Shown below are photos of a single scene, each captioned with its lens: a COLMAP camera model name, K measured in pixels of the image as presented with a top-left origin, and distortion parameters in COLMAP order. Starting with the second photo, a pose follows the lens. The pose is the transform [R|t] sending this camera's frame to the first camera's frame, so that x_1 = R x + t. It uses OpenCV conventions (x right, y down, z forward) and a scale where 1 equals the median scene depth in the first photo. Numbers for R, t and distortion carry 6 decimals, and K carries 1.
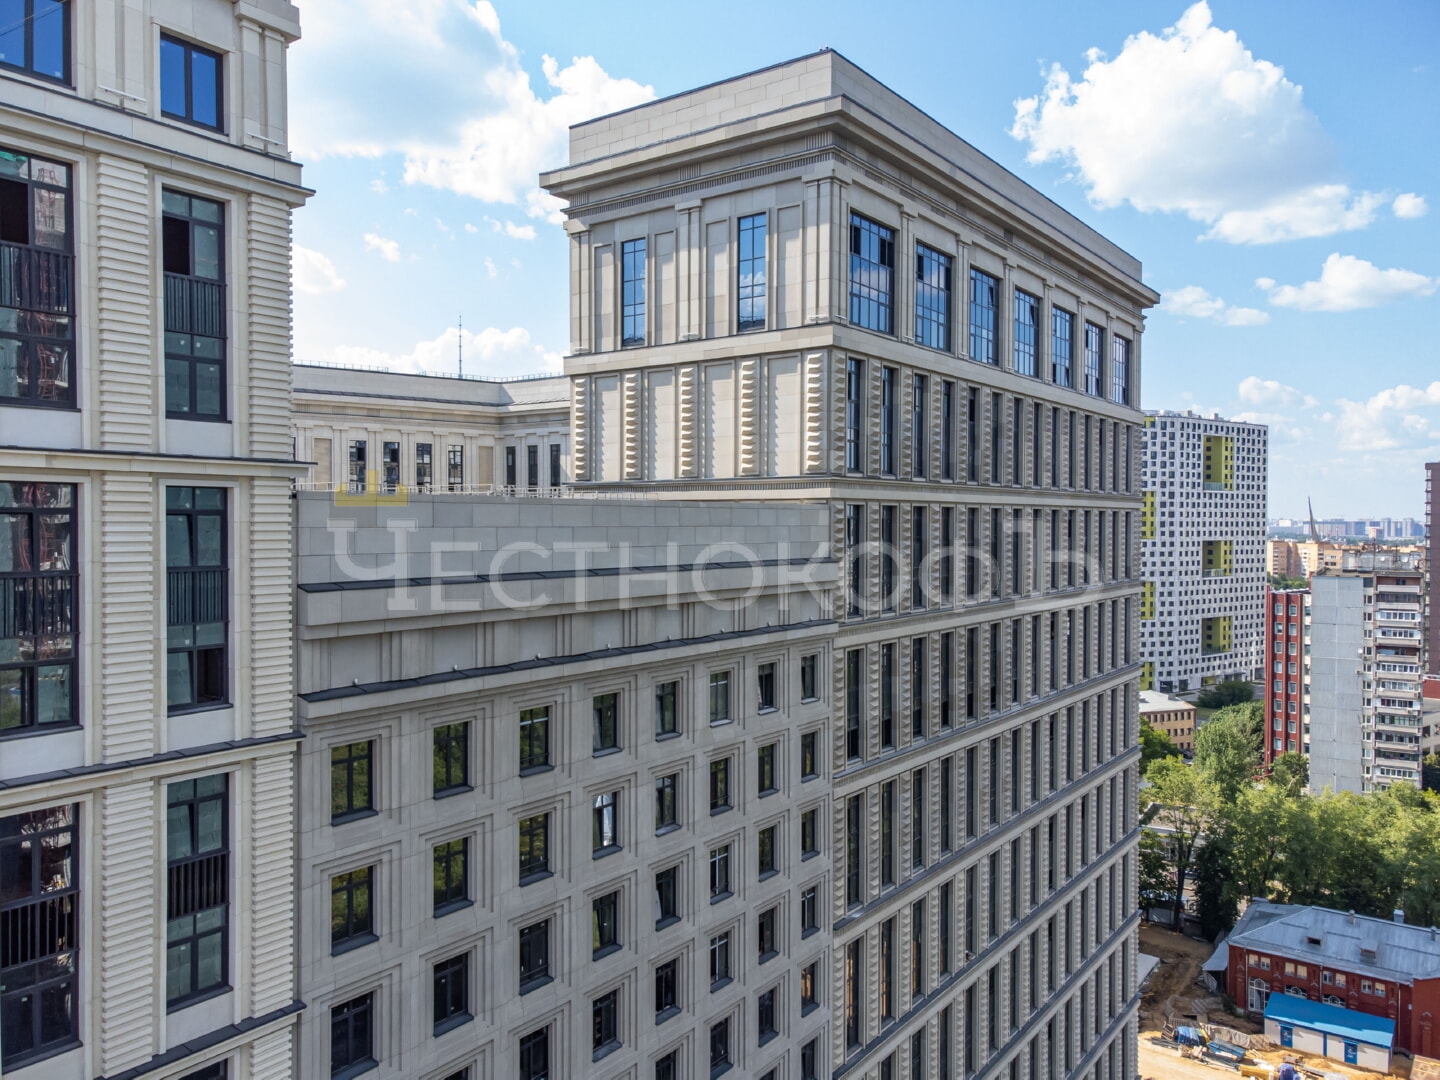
lens RADIAL K [[1081.4, 0, 715.7], [0, 1081.4, 541.4], [0, 0, 1]] dist [0.001439, 0.023059]
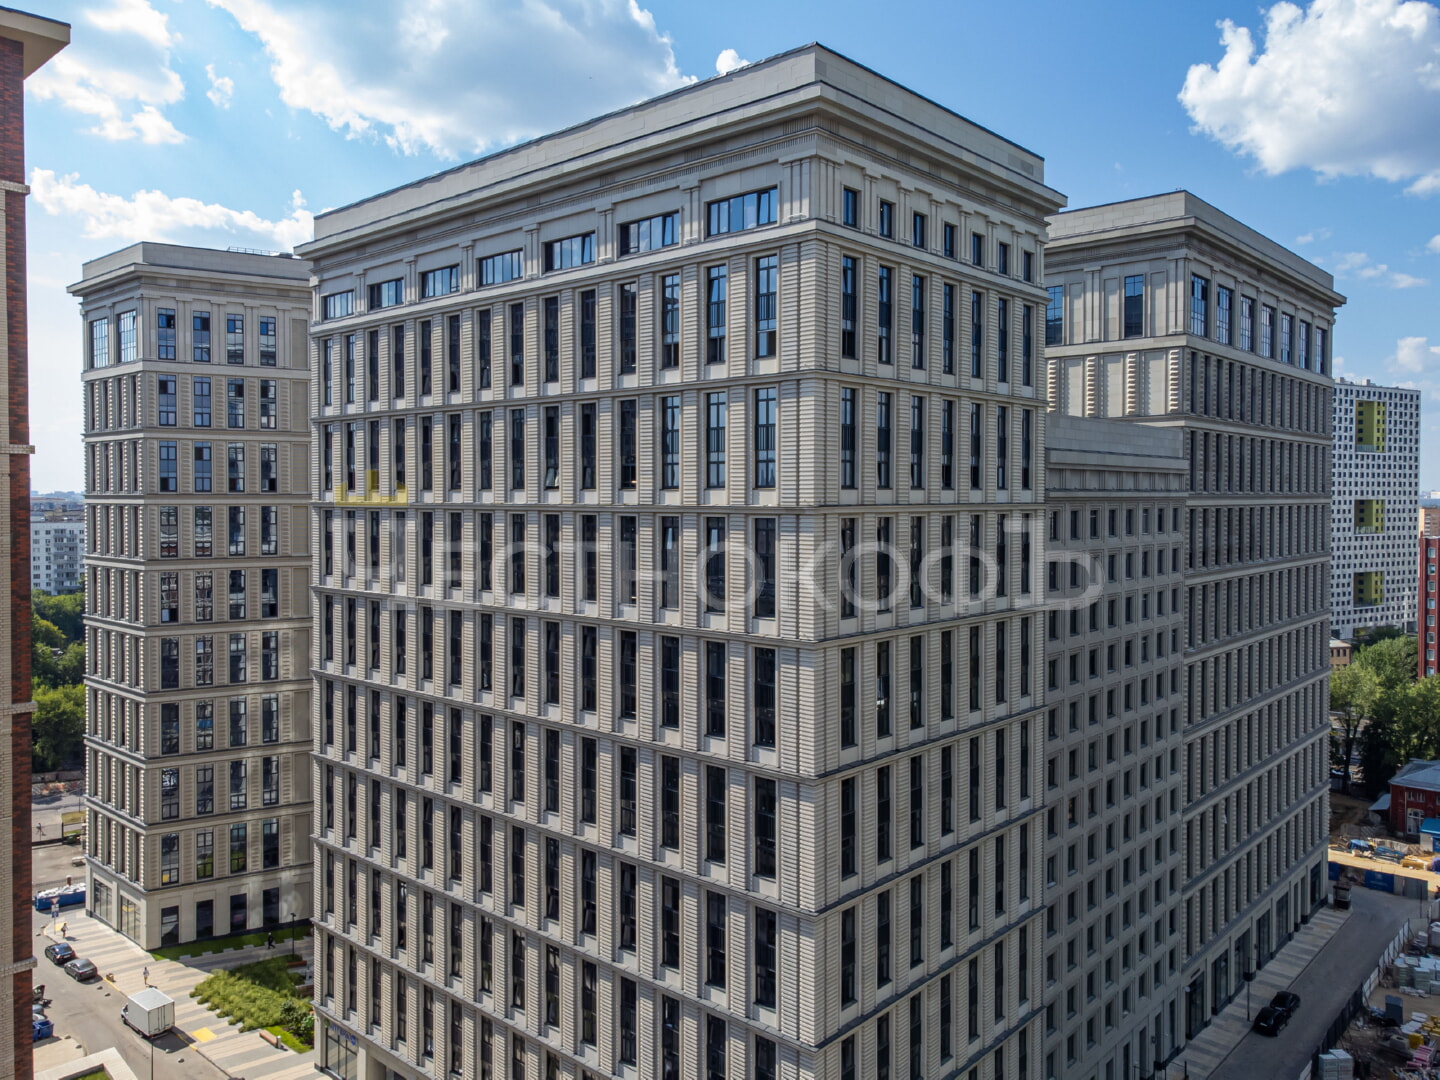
lens RADIAL K [[1081.4, 0, 725.5], [0, 1081.4, 506.5], [0, 0, 1]] dist [0.001439, 0.023059]
pose [[0.995363, 0.004423, -0.096088, -0.288538], [-0.004865, 0.999979, -0.004362, 0.064317], [0.096067, 0.004809, 0.995363, -0.548247]]
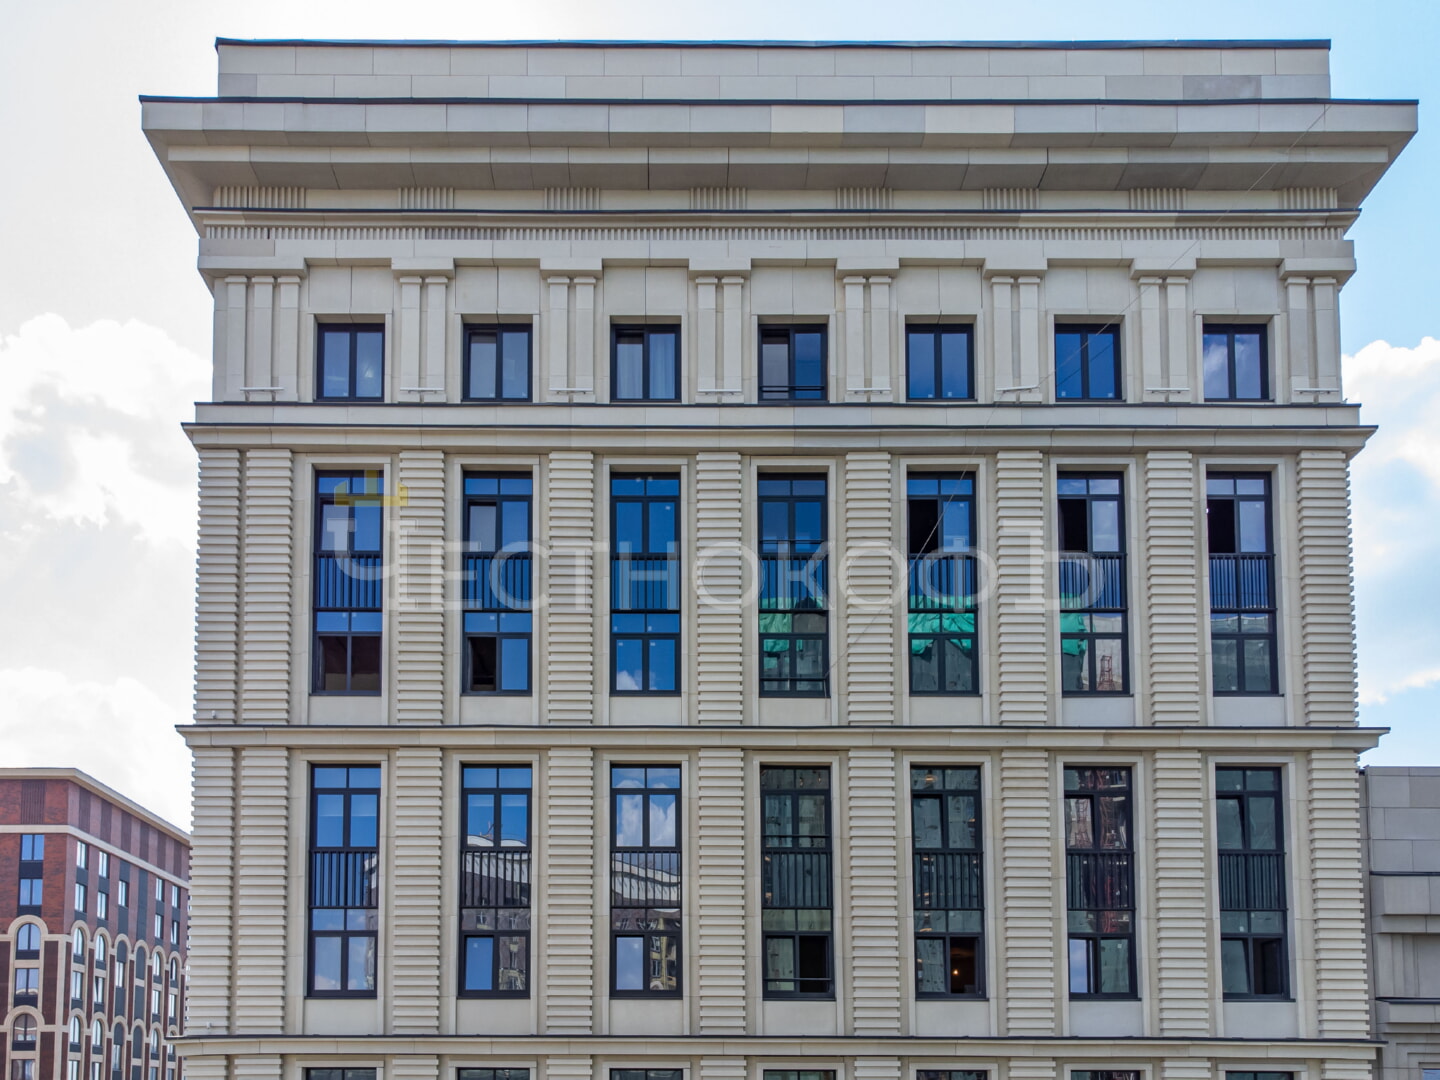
lens RADIAL K [[1081.4, 0, 646.4], [0, 1081.4, 639.1], [0, 0, 1]] dist [0.001439, 0.023059]
pose [[0.581094, -0.051824, -0.812185, 0.000089], [-0.018618, 0.996863, -0.076929, -0.020995], [0.813624, 0.059825, 0.578306, -0.000429]]
